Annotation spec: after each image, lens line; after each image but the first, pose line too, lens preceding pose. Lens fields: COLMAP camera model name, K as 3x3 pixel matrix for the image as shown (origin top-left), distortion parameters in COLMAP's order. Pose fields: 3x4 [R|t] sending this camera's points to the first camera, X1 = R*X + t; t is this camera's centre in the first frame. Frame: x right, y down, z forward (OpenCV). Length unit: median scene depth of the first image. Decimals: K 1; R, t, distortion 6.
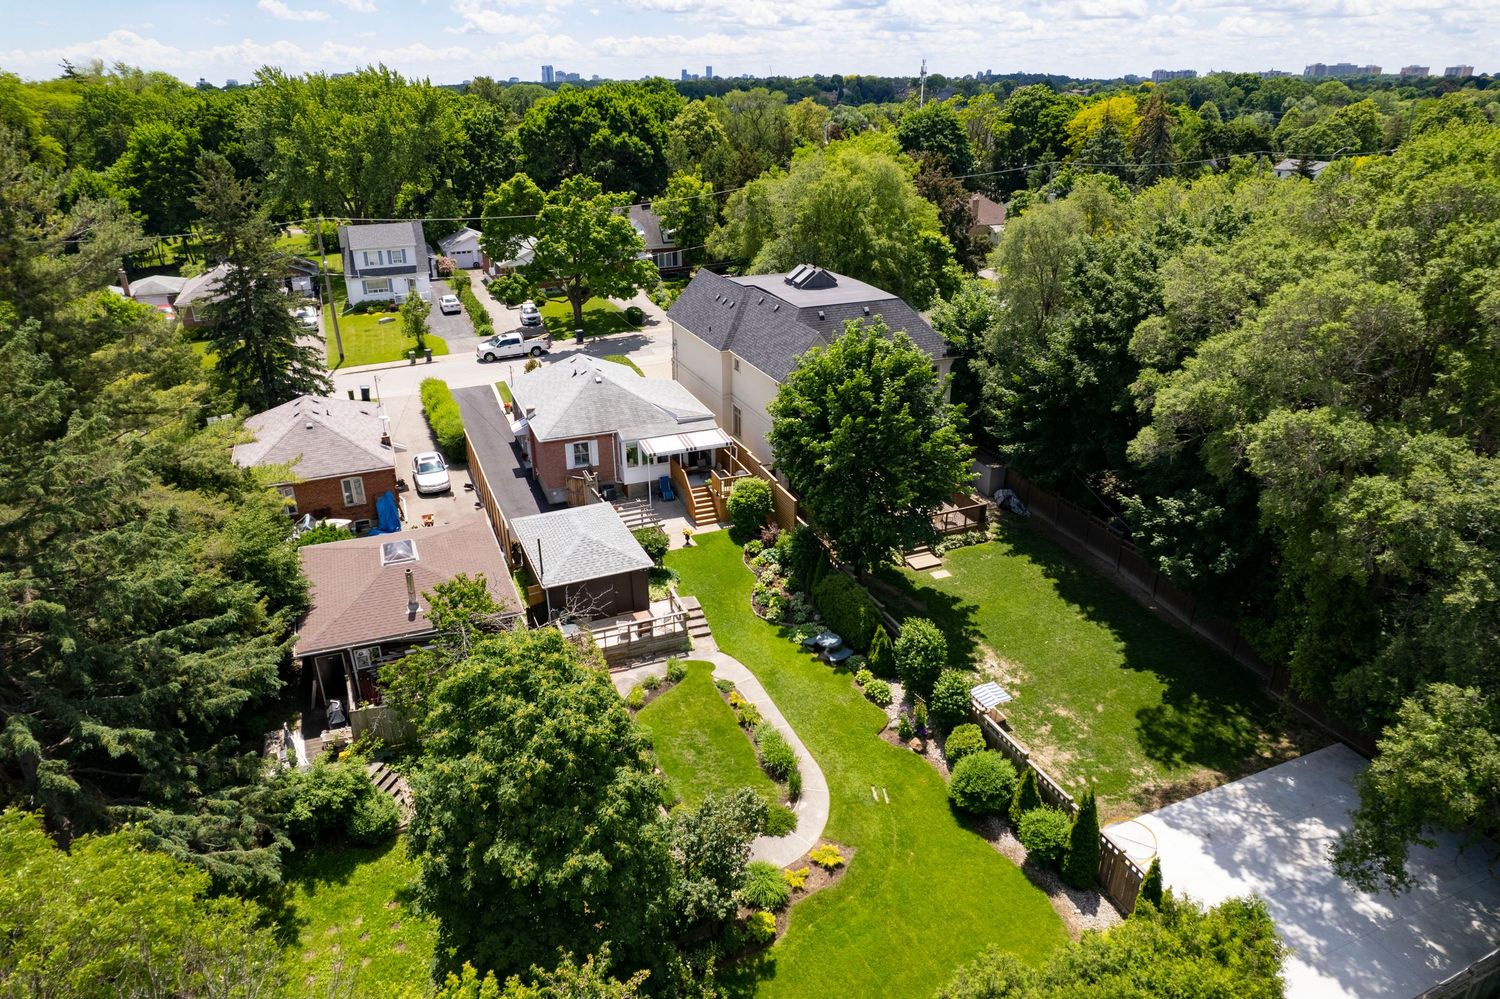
lens RADIAL K [[955.7, 0, 750.0], [0, 955.7, 499.5], [0, 0, 1]] dist [-0.052368, -0.001403]
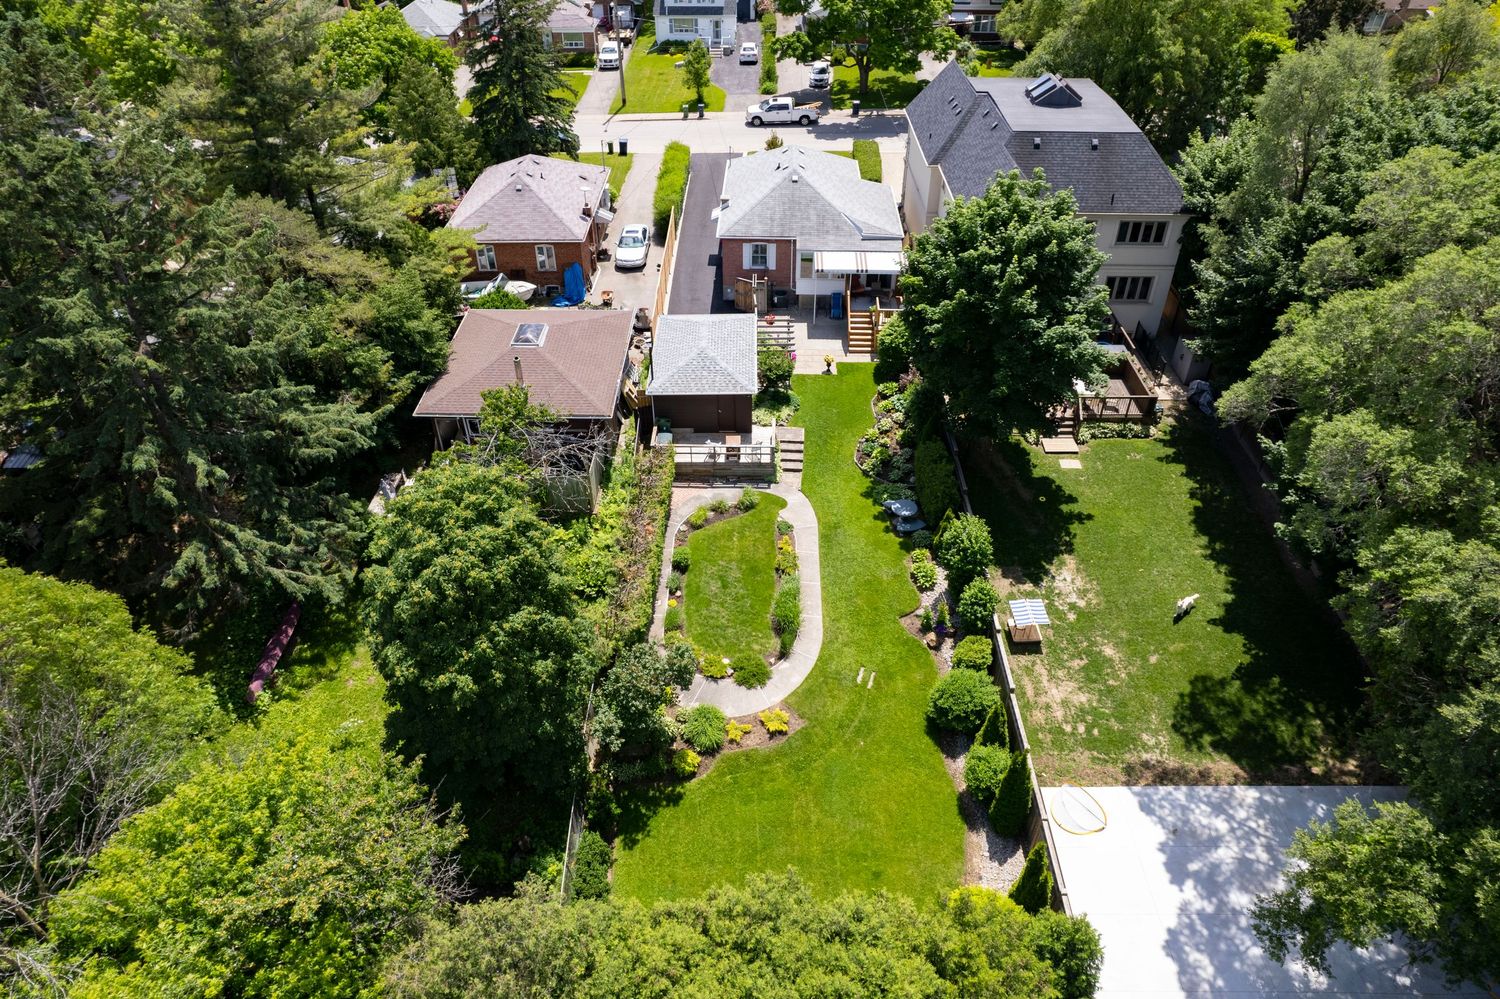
lens RADIAL K [[955.7, 0, 750.0], [0, 955.7, 499.5], [0, 0, 1]] dist [-0.052368, -0.001403]
pose [[0.916769, 0.249716, -0.311733, 0.219368], [-0.161163, 0.945380, 0.283341, -0.102248], [0.365461, -0.209519, 0.906940, 0.055173]]
